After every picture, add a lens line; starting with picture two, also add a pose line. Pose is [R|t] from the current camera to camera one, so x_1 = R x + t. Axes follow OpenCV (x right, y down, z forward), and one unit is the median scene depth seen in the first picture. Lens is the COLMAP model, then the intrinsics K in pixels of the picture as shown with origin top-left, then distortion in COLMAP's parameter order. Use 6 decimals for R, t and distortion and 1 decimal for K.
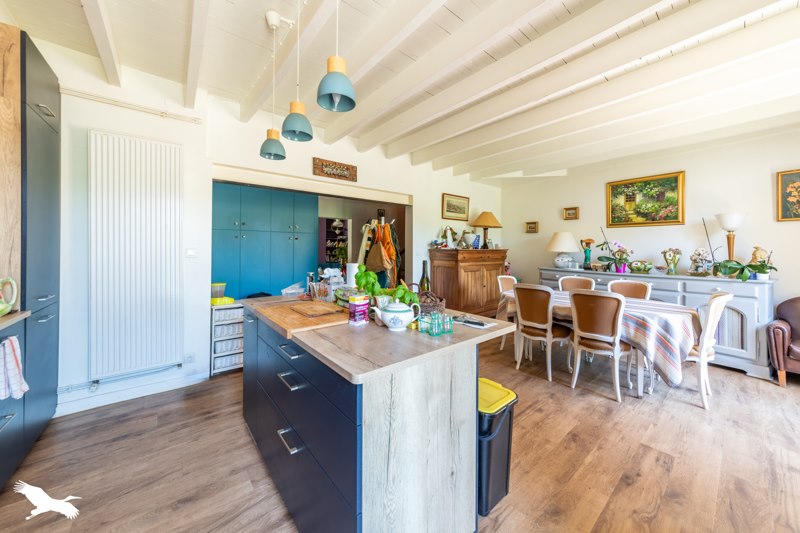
lens RADIAL K [[283.7, 0, 399.9], [0, 283.7, 249.5], [0, 0, 1]] dist [-0.000738, 0.000268]
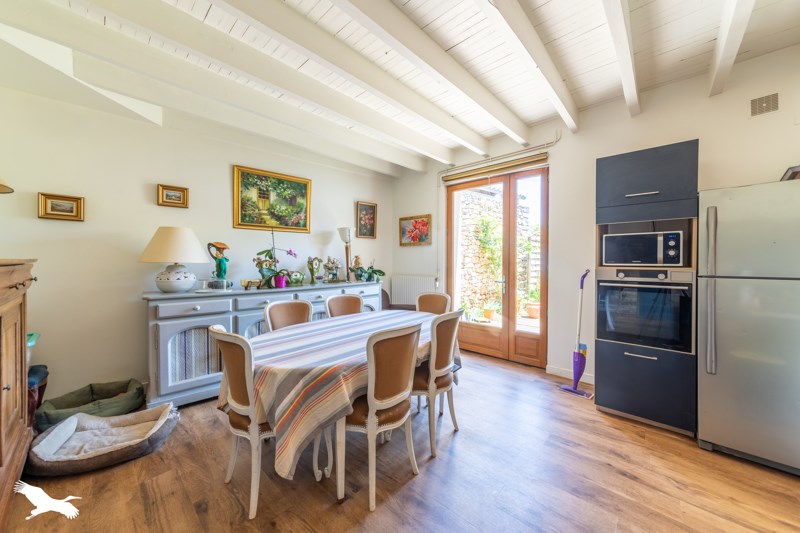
lens RADIAL K [[283.7, 0, 400.1], [0, 283.7, 263.6], [0, 0, 1]] dist [-0.000738, 0.000268]
pose [[-0.136006, -0.025734, 0.990374, -0.044206], [0.000853, 0.999659, 0.026092, -0.005156], [-0.990708, 0.004393, -0.135937, 0.752574]]
